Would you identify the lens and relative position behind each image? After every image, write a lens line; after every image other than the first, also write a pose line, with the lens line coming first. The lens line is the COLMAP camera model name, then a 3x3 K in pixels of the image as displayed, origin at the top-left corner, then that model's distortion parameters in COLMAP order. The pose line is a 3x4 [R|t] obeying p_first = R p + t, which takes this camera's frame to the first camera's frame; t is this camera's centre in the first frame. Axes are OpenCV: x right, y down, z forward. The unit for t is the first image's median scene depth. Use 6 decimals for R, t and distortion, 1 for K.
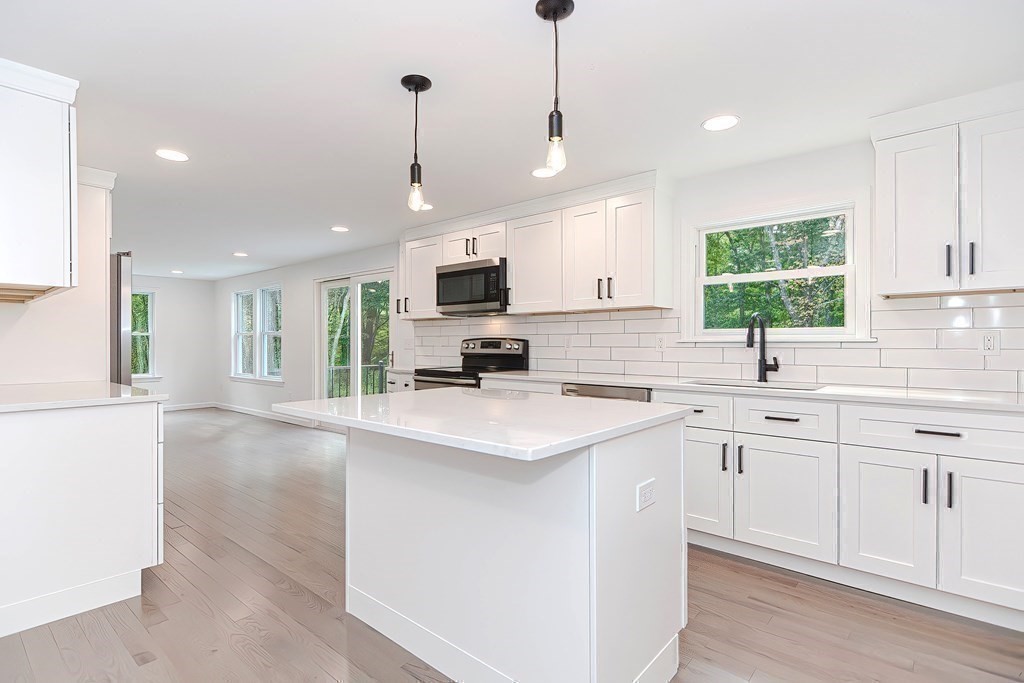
lens RADIAL K [[495.0, 0, 516.4], [0, 495.0, 344.4], [0, 0, 1]] dist [0.006933, -0.001562]
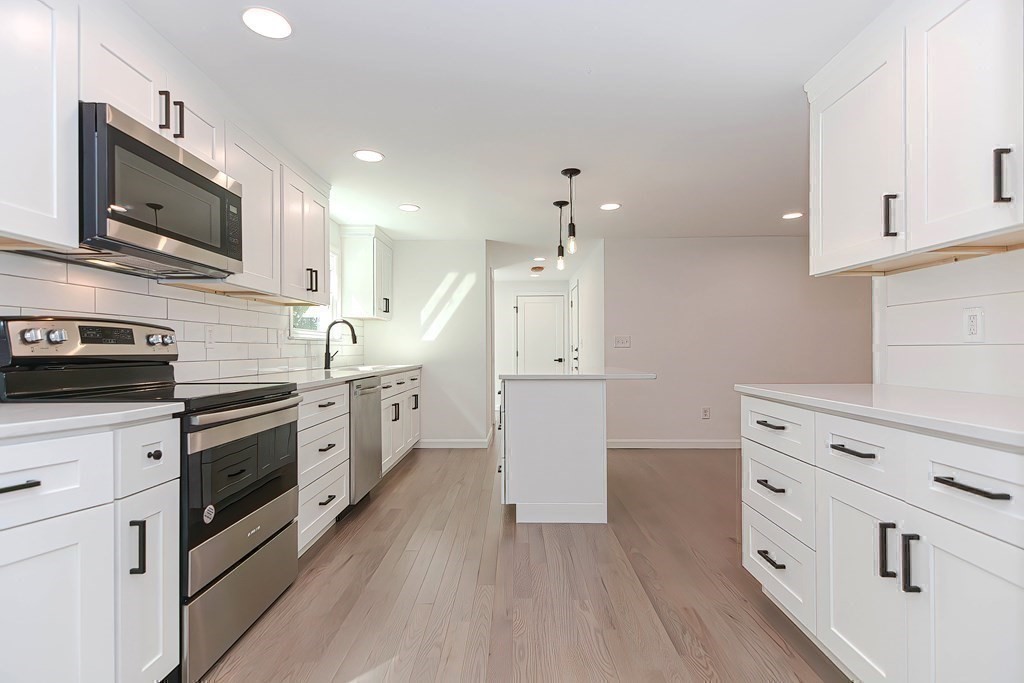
lens RADIAL K [[495.0, 0, 511.1], [0, 495.0, 349.8], [0, 0, 1]] dist [0.006933, -0.001562]
pose [[-0.640555, -0.001530, 0.767911, -0.629039], [0.001297, 0.999994, 0.003074, 0.013130], [-0.767911, 0.002965, -0.640549, 1.050779]]
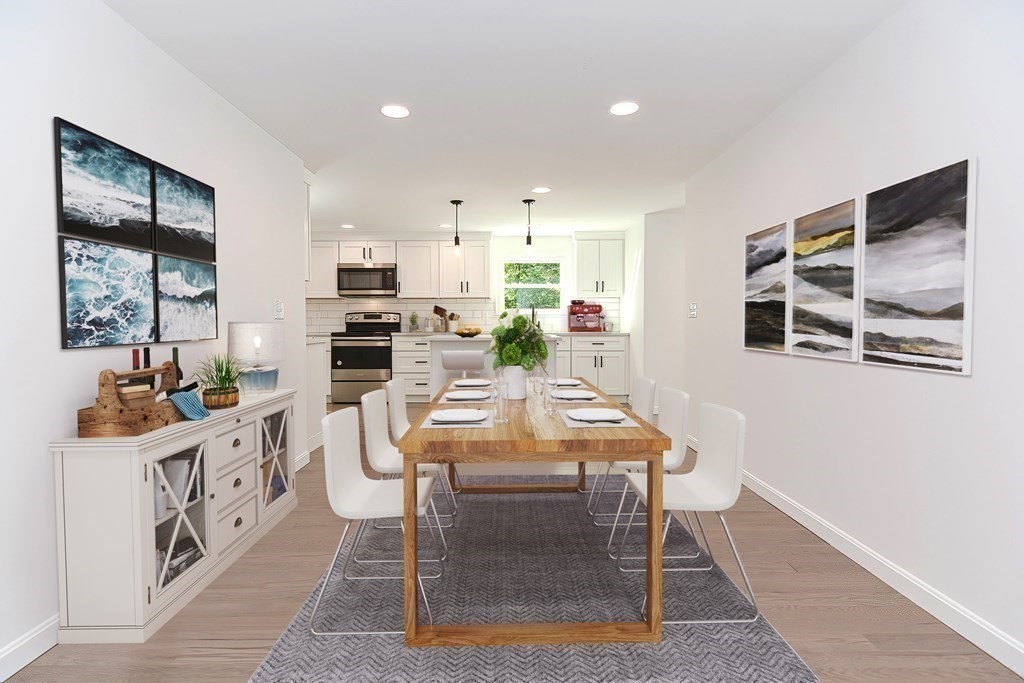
lens RADIAL K [[495.0, 0, 509.6], [0, 495.0, 337.8], [0, 0, 1]] dist [0.006933, -0.001562]
pose [[0.756937, -0.021369, 0.653138, -0.771066], [0.003626, 0.999587, 0.028501, 0.025193], [-0.653477, -0.019205, 0.756702, -0.472246]]
